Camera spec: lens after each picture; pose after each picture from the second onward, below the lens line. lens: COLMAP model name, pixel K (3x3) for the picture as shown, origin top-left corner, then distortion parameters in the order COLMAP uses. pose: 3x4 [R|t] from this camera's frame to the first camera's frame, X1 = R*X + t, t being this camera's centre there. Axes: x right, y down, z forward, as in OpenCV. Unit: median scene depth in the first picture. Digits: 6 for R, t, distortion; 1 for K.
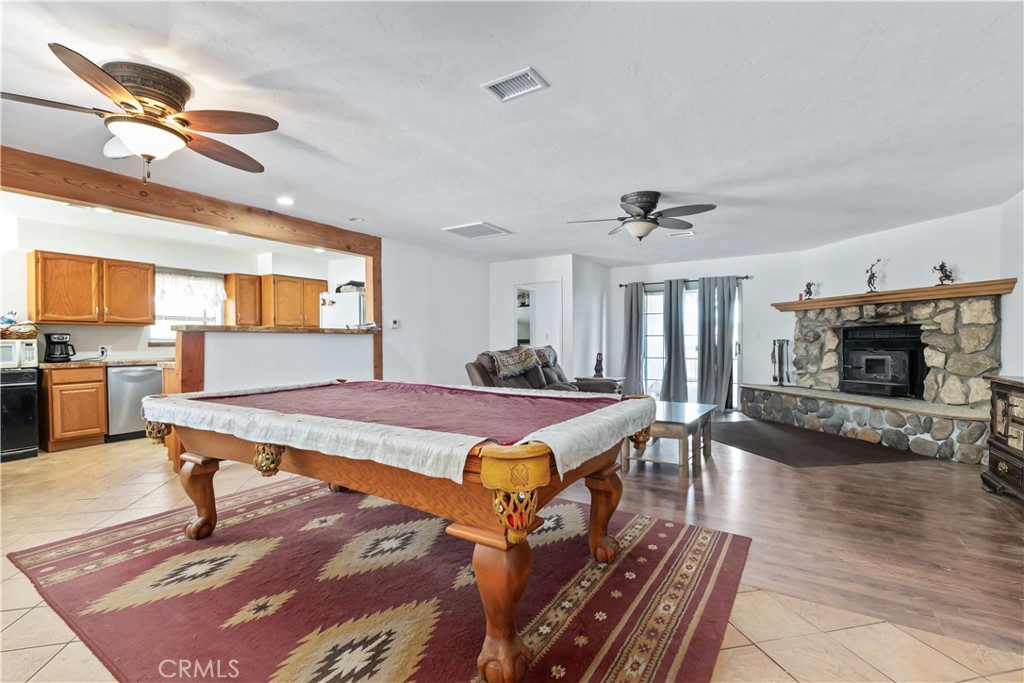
lens RADIAL K [[466.5, 0, 509.5], [0, 466.5, 343.5], [0, 0, 1]] dist [0.005794, -0.000914]
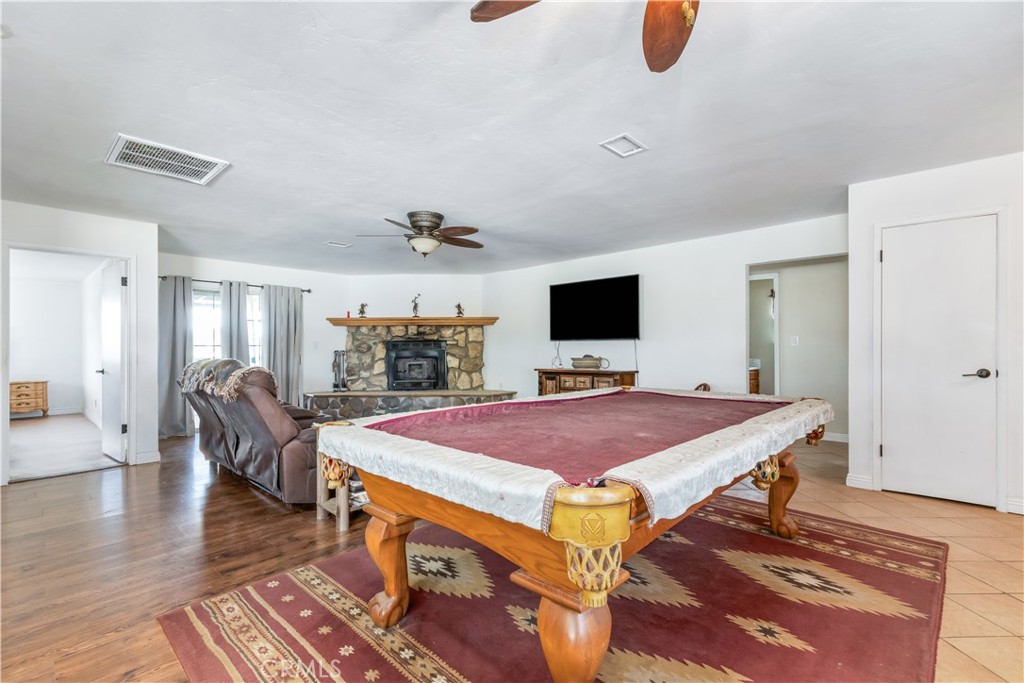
lens RADIAL K [[466.5, 0, 517.1], [0, 466.5, 344.4], [0, 0, 1]] dist [0.005794, -0.000914]
pose [[0.187245, 0.015112, 0.982197, -0.587217], [0.009281, 0.999810, -0.017152, 0.000477], [-0.982269, 0.012327, 0.187069, 0.470103]]
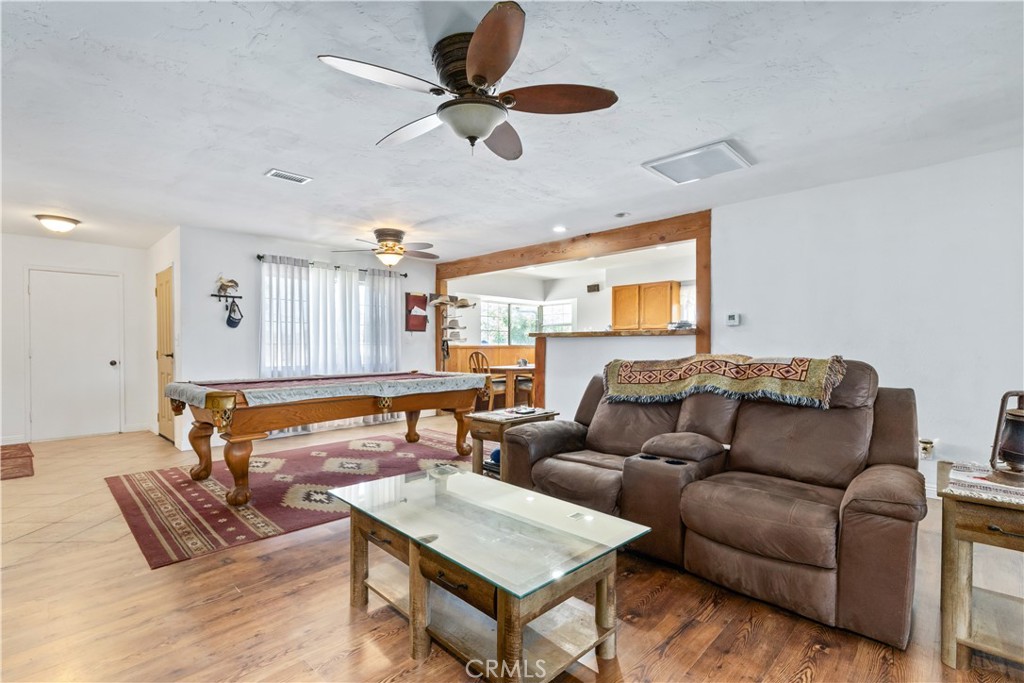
lens RADIAL K [[466.5, 0, 504.2], [0, 466.5, 354.8], [0, 0, 1]] dist [0.005794, -0.000914]
pose [[-0.216407, 0.028928, -0.975874, 0.615109], [0.001056, 0.999567, 0.029396, -0.010808], [0.976303, 0.005331, -0.216344, 0.923132]]
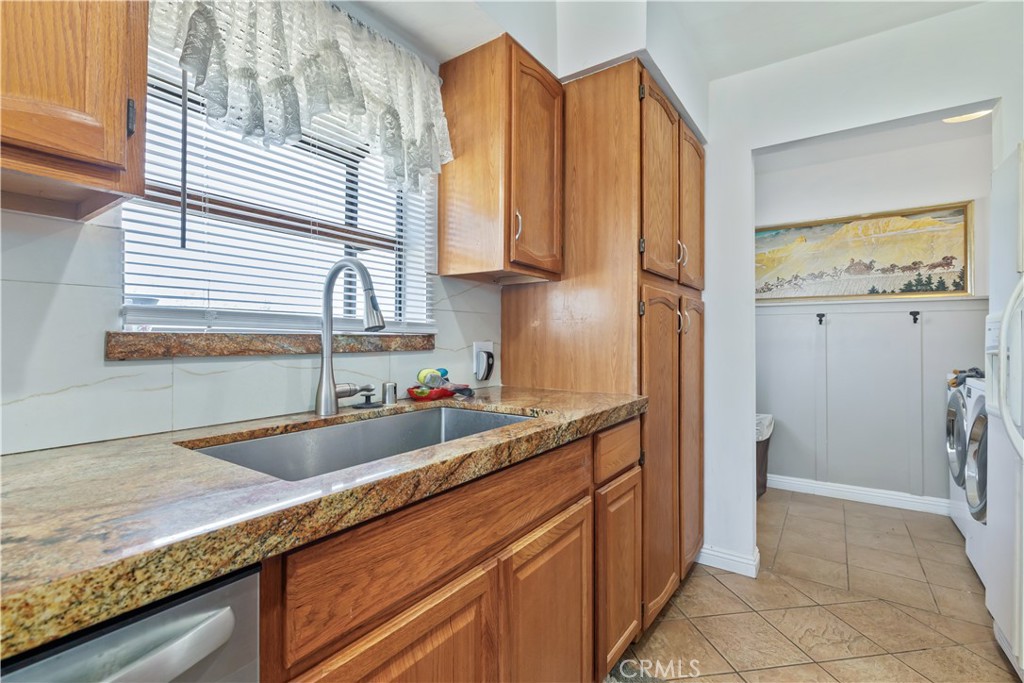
lens RADIAL K [[466.5, 0, 496.8], [0, 466.5, 331.7], [0, 0, 1]] dist [0.005794, -0.000914]
pose [[0.997803, 0.012629, -0.065034, -0.721009], [-0.013888, 0.999724, -0.018943, -0.001774], [0.064777, 0.019804, 0.997703, 0.972643]]
